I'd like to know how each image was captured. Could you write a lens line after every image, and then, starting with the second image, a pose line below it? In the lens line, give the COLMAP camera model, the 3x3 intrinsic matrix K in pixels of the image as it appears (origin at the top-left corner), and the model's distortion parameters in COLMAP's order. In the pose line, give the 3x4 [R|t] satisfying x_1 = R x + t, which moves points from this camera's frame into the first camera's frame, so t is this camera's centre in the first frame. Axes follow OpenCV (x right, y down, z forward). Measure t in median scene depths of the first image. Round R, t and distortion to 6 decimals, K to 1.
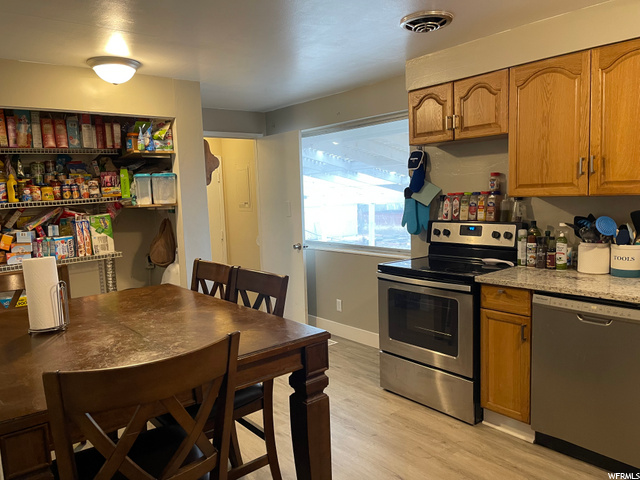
lens RADIAL K [[484.4, 0, 322.4], [0, 484.4, 244.8], [0, 0, 1]] dist [0.016403, 0.001861]
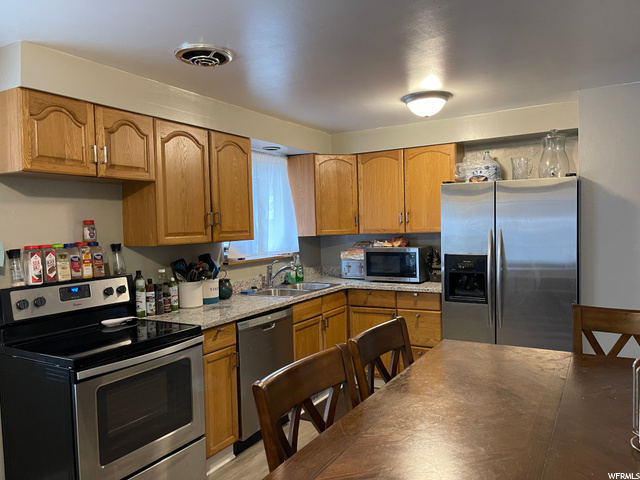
lens RADIAL K [[484.4, 0, 321.7], [0, 484.4, 235.7], [0, 0, 1]] dist [0.016403, 0.001861]
pose [[-0.356456, 0.027875, 0.933896, -0.596701], [0.140831, 0.989738, 0.024212, -0.087483], [-0.923637, 0.140152, -0.356723, 0.954964]]
